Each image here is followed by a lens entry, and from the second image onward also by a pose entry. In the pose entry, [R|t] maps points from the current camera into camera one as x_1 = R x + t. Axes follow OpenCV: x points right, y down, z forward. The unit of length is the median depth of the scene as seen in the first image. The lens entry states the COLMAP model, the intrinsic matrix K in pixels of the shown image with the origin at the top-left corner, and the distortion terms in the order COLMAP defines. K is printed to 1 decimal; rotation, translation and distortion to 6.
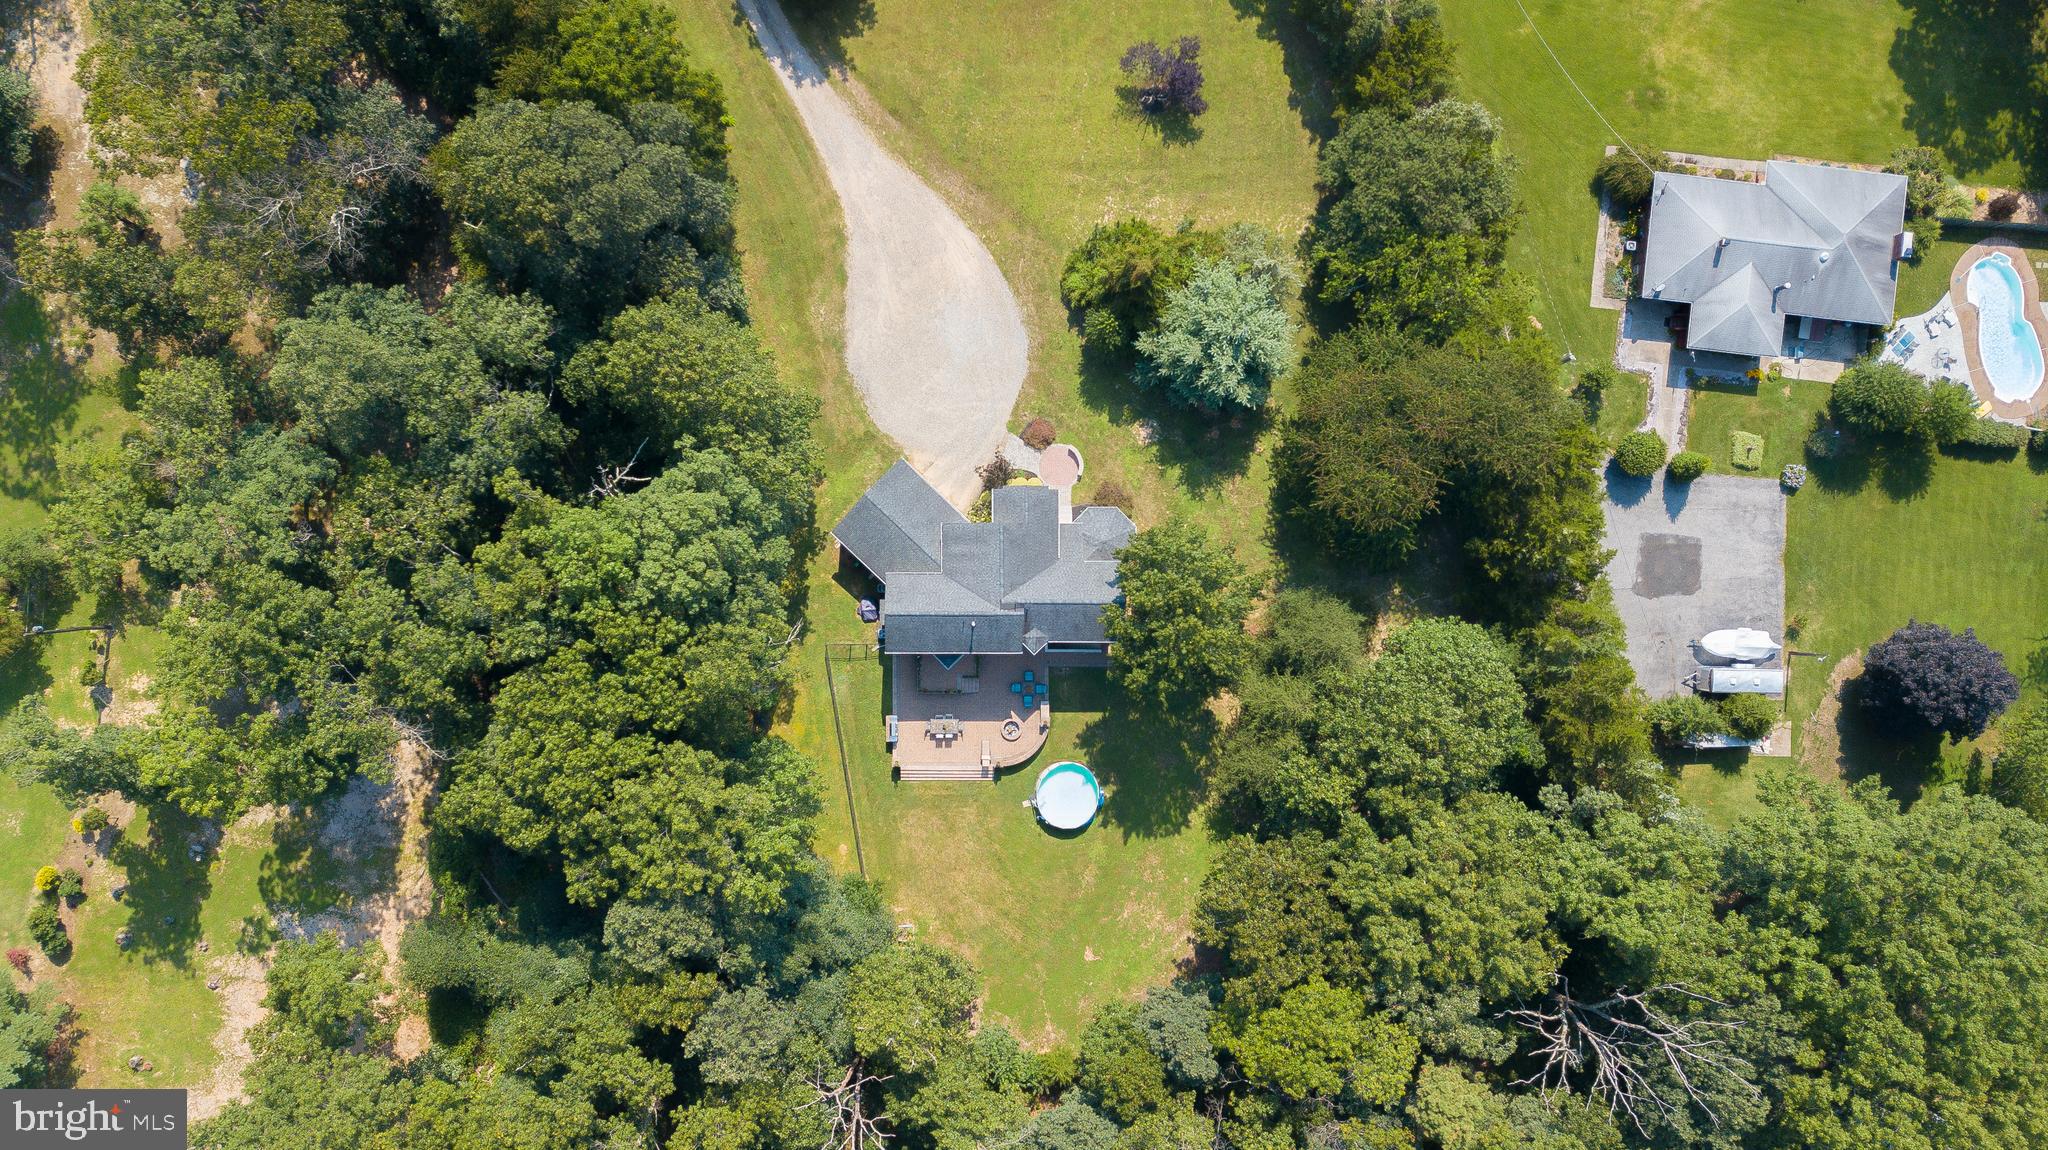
lens RADIAL K [[1633.3, 0, 1006.0], [0, 1633.3, 575.9], [0, 0, 1]] dist [-0.004562, 0.030668]
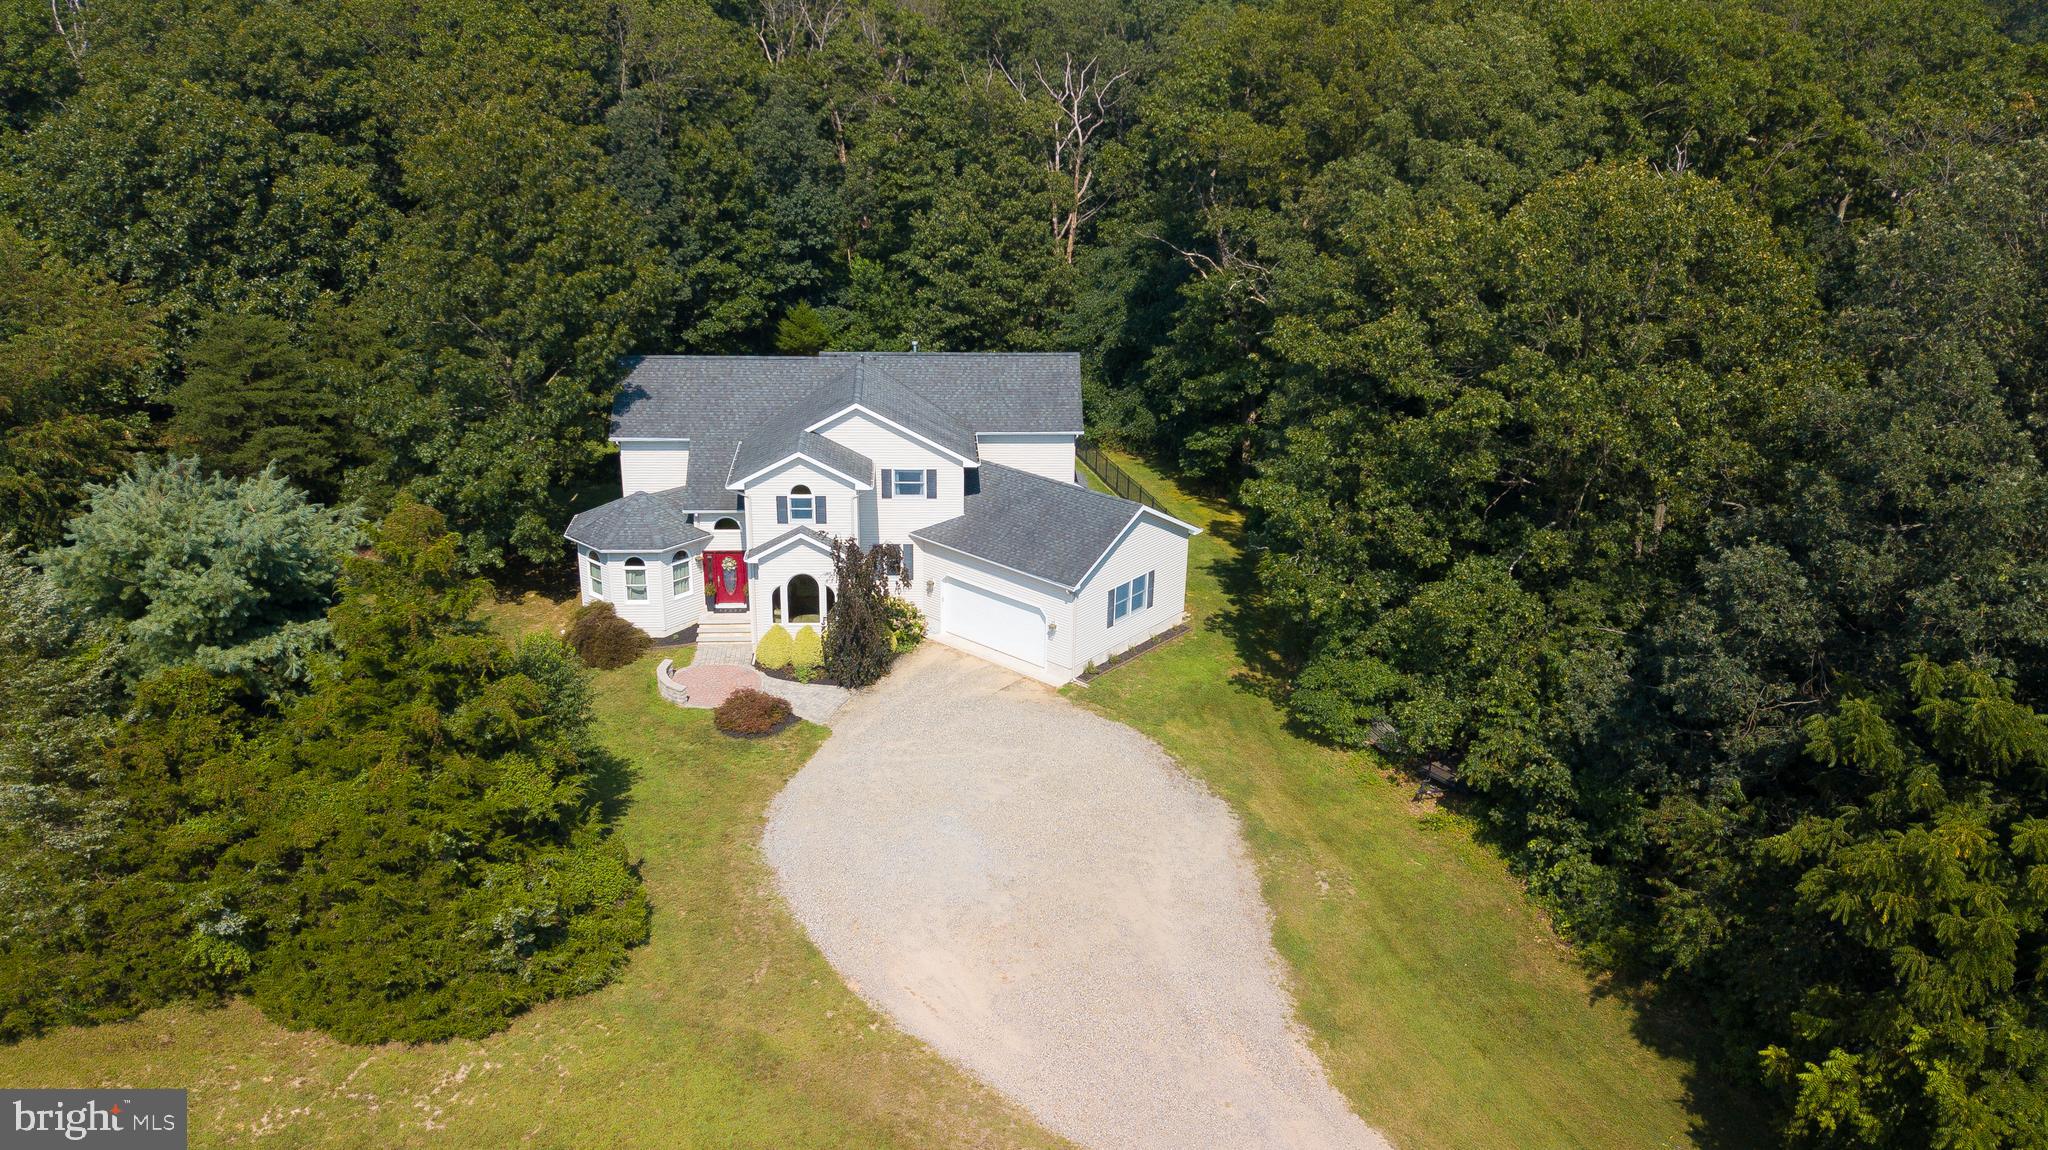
lens RADIAL K [[1657.7, 0, 1030.5], [0, 1657.7, 574.8], [0, 0, 1]] dist [0.013192, -0.008181]
pose [[-0.995686, -0.039771, -0.083831, -0.013618], [-0.064691, -0.350135, 0.934463, -0.478538], [-0.066517, 0.935855, 0.346051, 0.806771]]
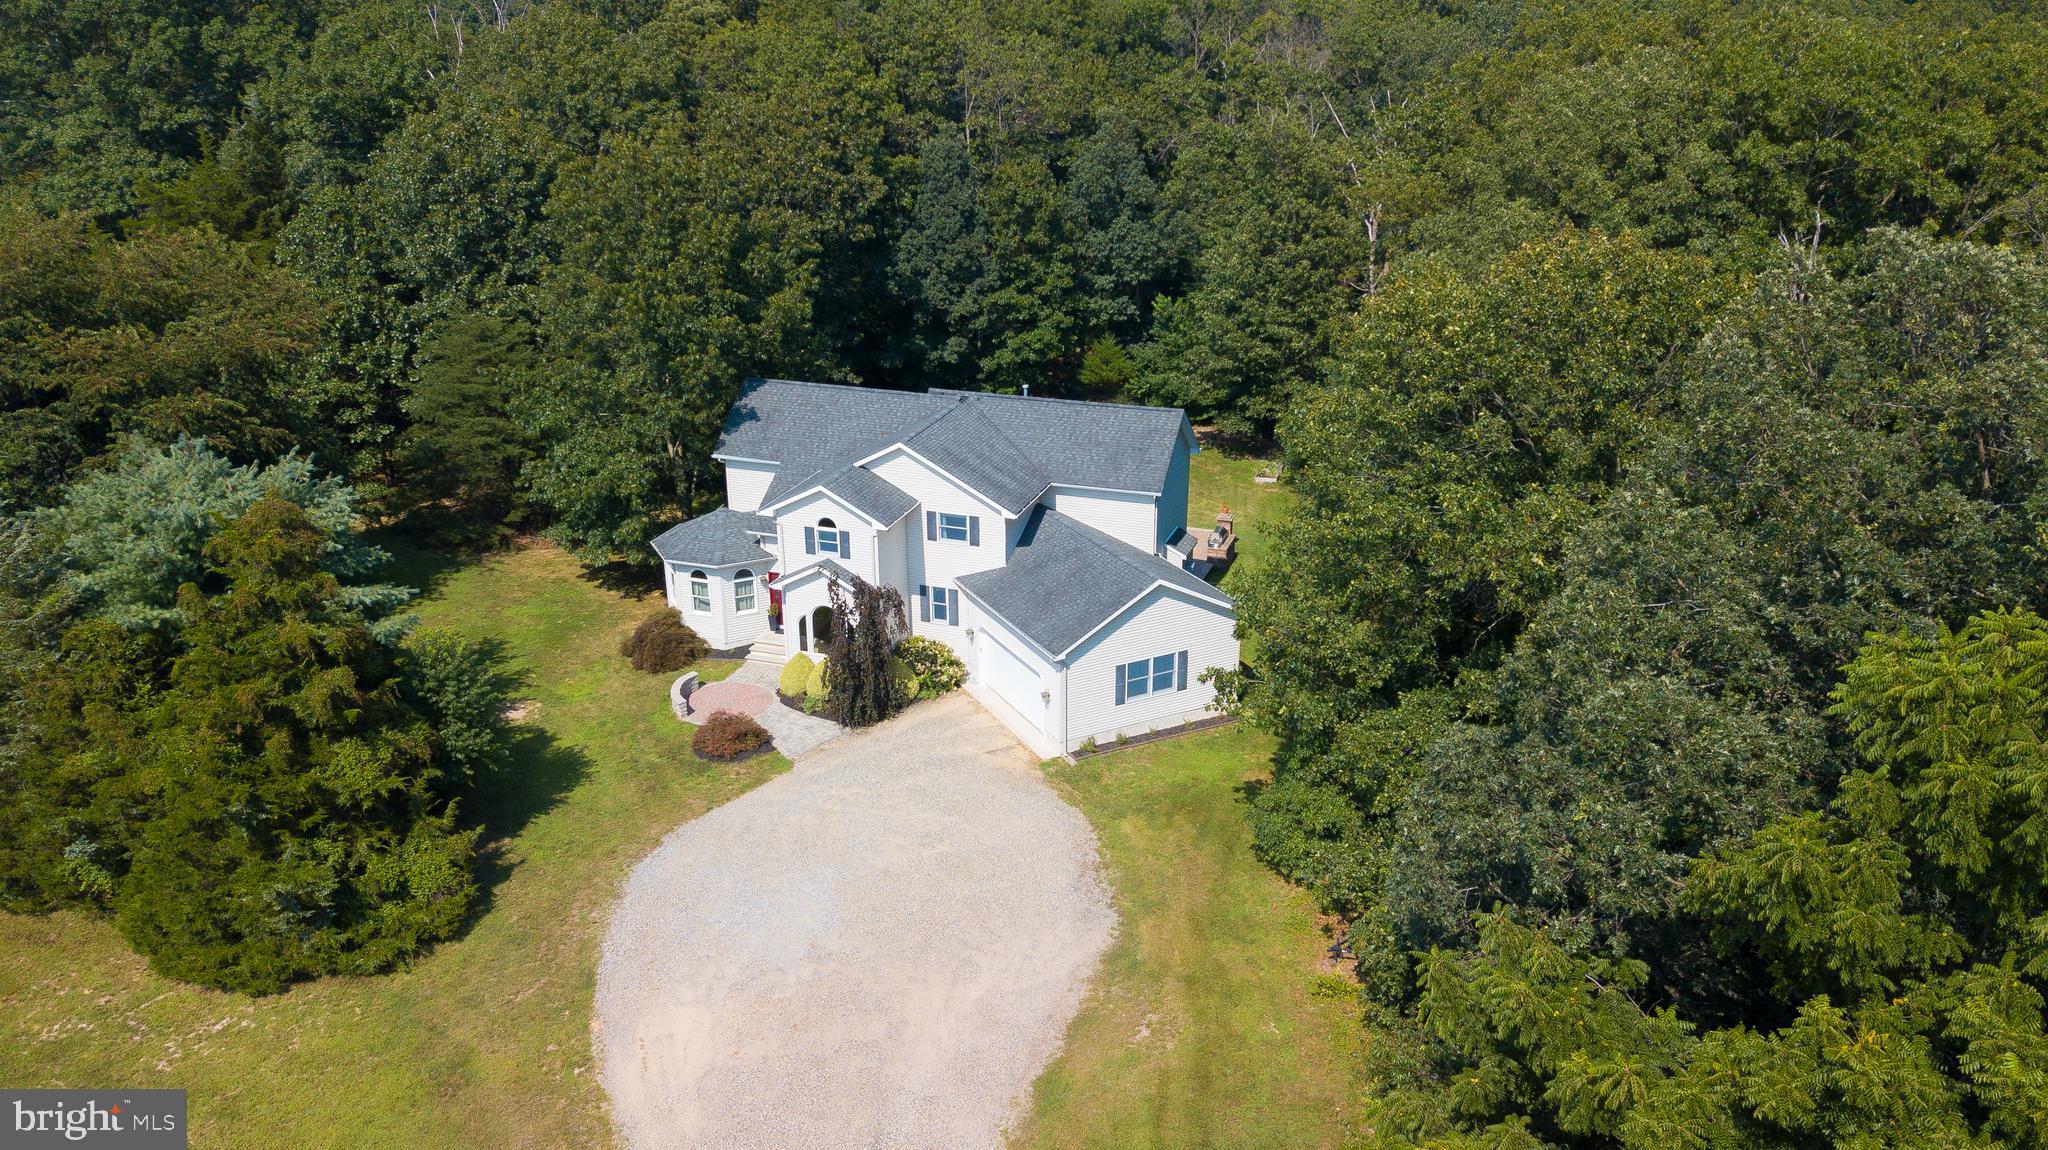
lens RADIAL K [[1607.8, 0, 1025.9], [0, 1607.8, 579.5], [0, 0, 1]] dist [0.021691, -0.010104]
pose [[-0.941480, -0.162793, 0.295150, -0.169305], [0.333593, -0.324582, 0.885078, -0.421194], [-0.048284, 0.931743, 0.359894, 0.799230]]
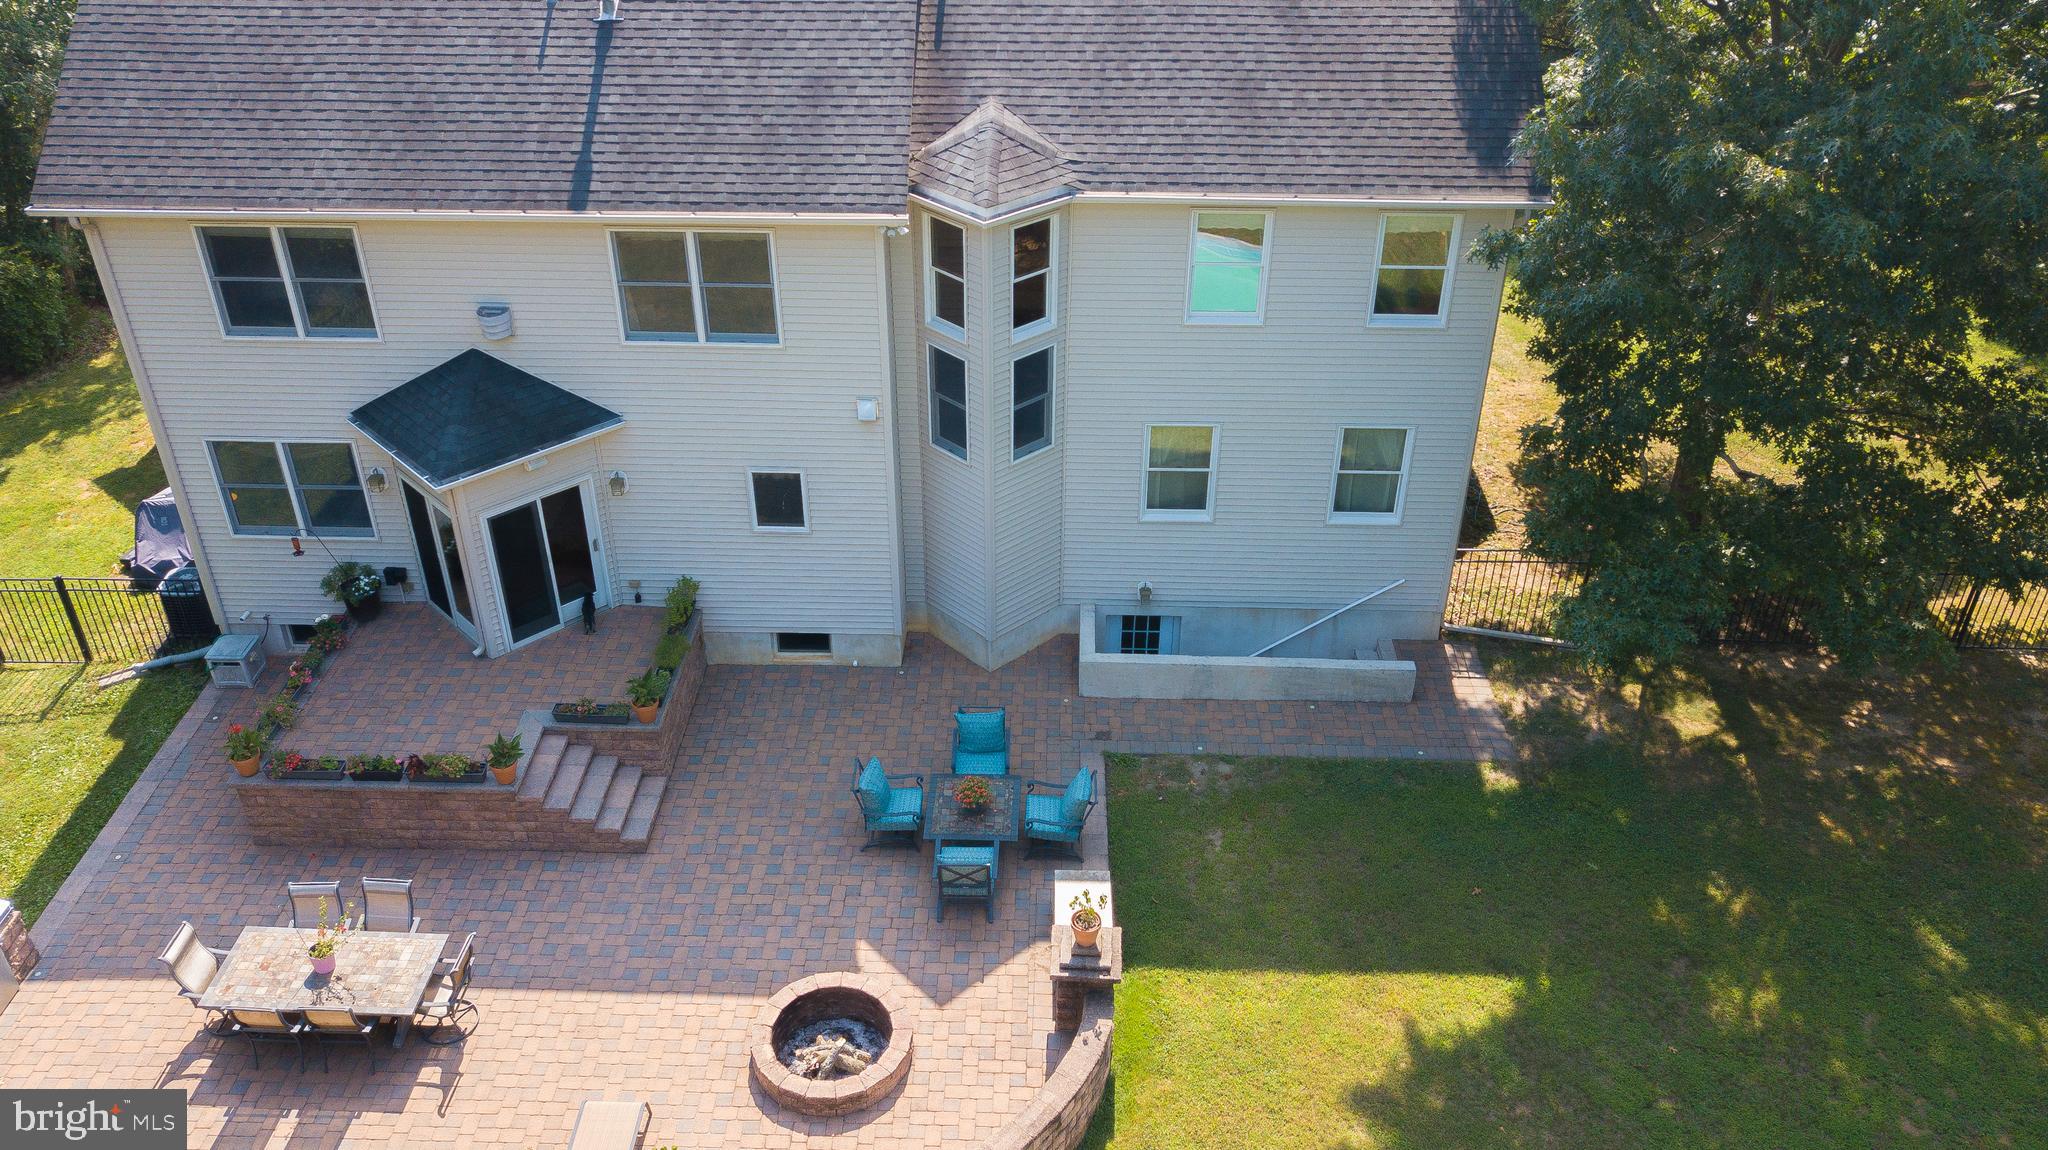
lens RADIAL K [[1586.6, 0, 1014.5], [0, 1586.6, 593.7], [0, 0, 1]] dist [0.011485, -0.012342]
pose [[0.998566, -0.025828, -0.046882, 0.024594], [-0.024604, 0.556381, -0.830563, 0.180203], [0.047536, 0.830526, 0.554948, 0.895215]]
